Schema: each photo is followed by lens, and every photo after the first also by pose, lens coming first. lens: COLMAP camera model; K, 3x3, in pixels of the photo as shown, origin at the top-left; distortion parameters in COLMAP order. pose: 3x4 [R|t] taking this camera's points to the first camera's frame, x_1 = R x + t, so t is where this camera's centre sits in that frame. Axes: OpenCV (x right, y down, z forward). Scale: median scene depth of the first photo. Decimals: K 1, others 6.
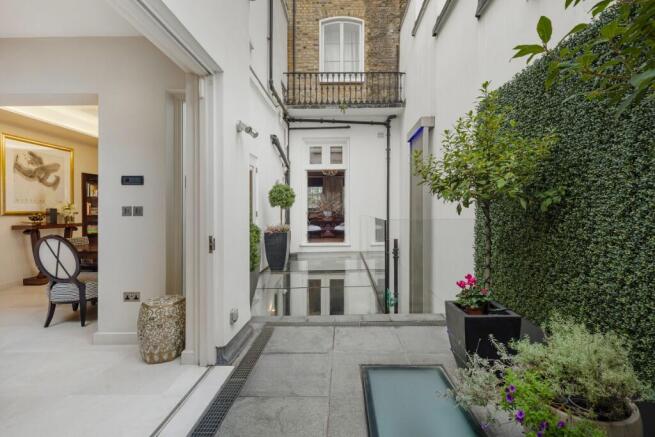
lens RADIAL K [[300.5, 0, 328.2], [0, 300.5, 213.9], [0, 0, 1]] dist [-0.001500, -0.000166]
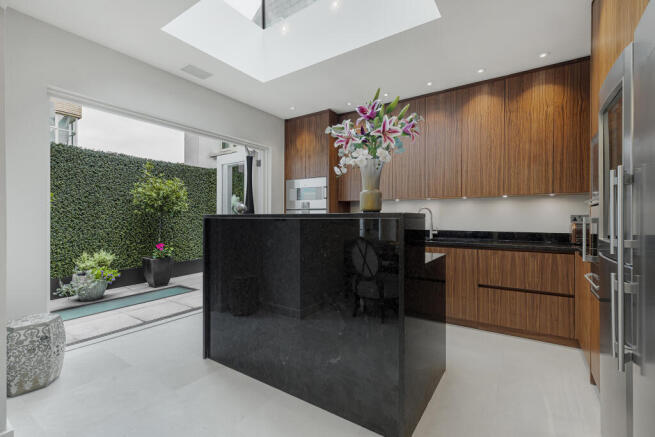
lens RADIAL K [[300.5, 0, 325.2], [0, 300.5, 218.0], [0, 0, 1]] dist [-0.001500, -0.000166]
pose [[-0.825414, 0.000992, 0.564528, -2.214629], [0.007757, 0.999924, 0.009585, -0.026503], [-0.564475, 0.012291, -0.825359, 1.552423]]
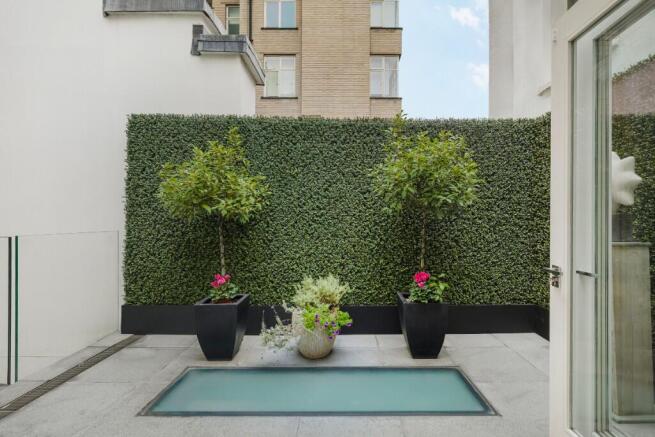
lens RADIAL K [[300.5, 0, 339.0], [0, 300.5, 219.3], [0, 0, 1]] dist [-0.001500, -0.000166]
pose [[0.004228, 0.009591, 0.999945, -0.854990], [0.010529, 0.999898, -0.009635, -0.010793], [-0.999936, 0.010569, 0.004126, 0.552162]]
